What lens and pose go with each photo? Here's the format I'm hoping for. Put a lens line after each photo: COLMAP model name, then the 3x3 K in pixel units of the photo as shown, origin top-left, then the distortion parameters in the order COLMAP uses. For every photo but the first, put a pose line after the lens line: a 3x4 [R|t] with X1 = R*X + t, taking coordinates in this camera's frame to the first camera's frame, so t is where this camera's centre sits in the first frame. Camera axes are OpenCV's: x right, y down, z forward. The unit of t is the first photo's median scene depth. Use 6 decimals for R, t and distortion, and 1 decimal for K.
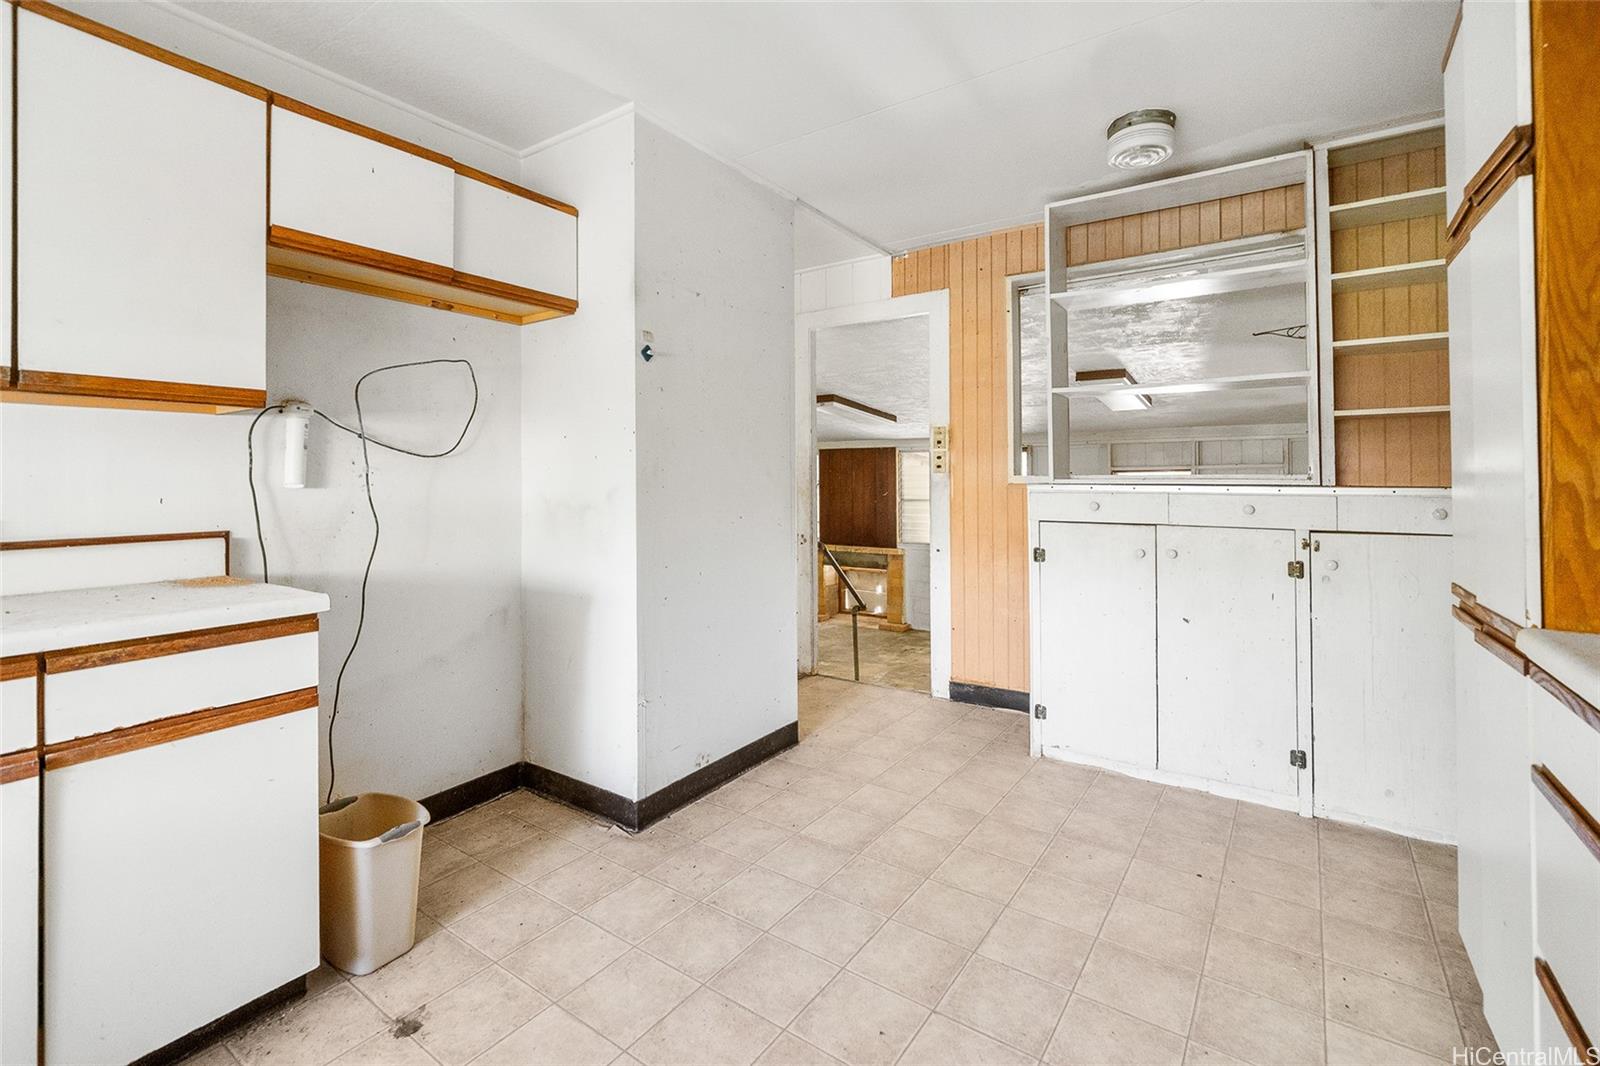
lens RADIAL K [[701.6, 0, 809.8], [0, 701.6, 473.5], [0, 0, 1]] dist [0.001062, 0.000019]
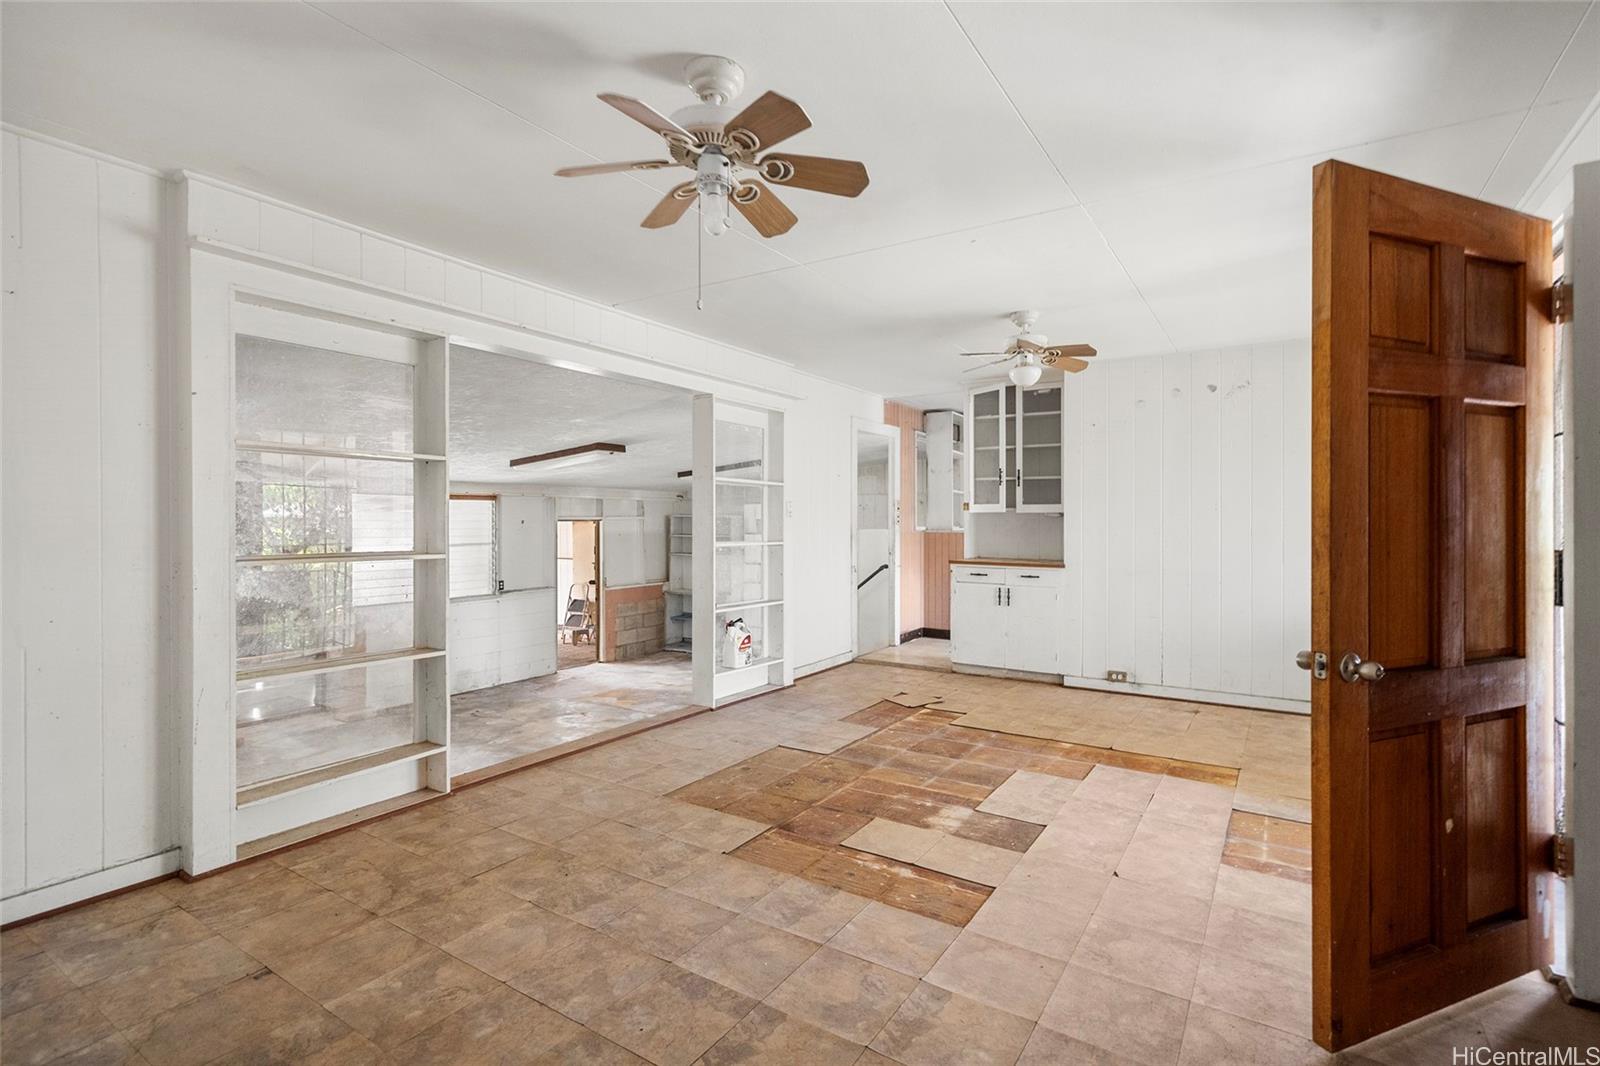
lens RADIAL K [[756.5, 0, 805.4], [0, 756.5, 525.3], [0, 0, 1]] dist [-0.000737, -0.000064]
pose [[-0.021447, 0.000394, 0.999770, -0.743365], [-0.009214, 0.999957, -0.000592, 0.001337], [-0.999728, -0.009225, -0.021443, 0.524148]]
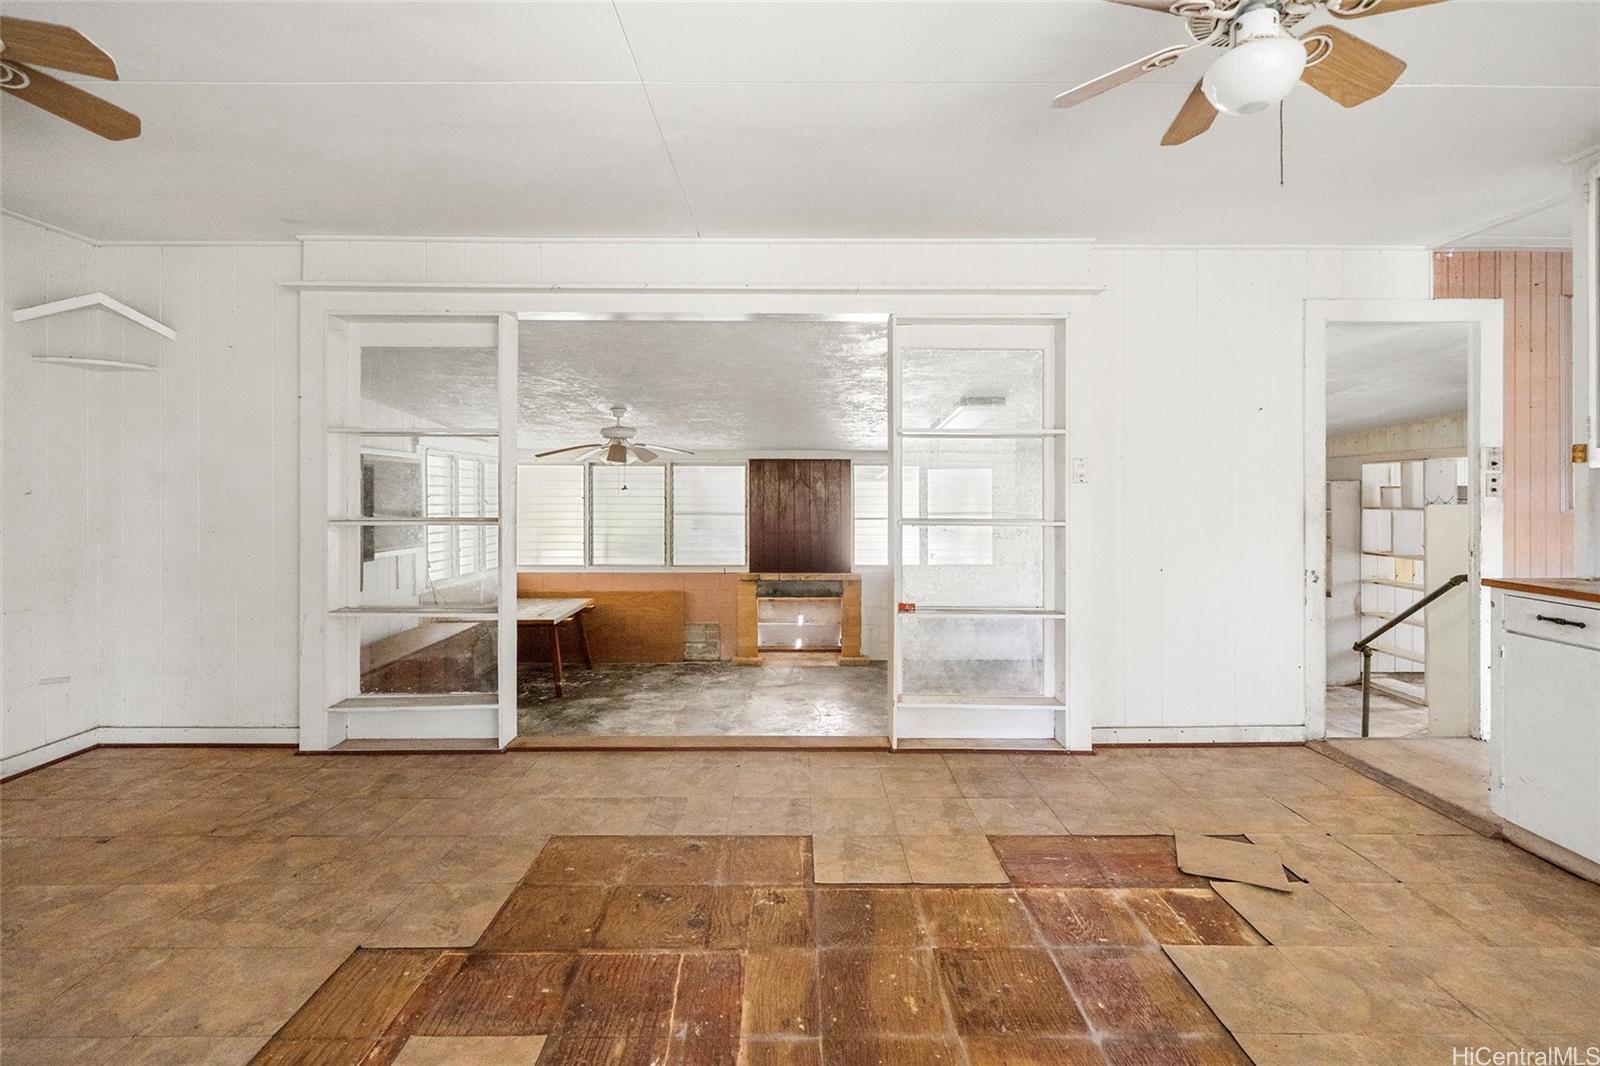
lens RADIAL K [[707.0, 0, 797.7], [0, 707.0, 490.2], [0, 0, 1]] dist [0.000003, -0.000170]
pose [[0.825638, 0.003611, 0.564188, -0.447586], [-0.008583, 0.999944, 0.006161, -0.002966], [-0.564134, -0.009929, 0.825623, 0.304529]]
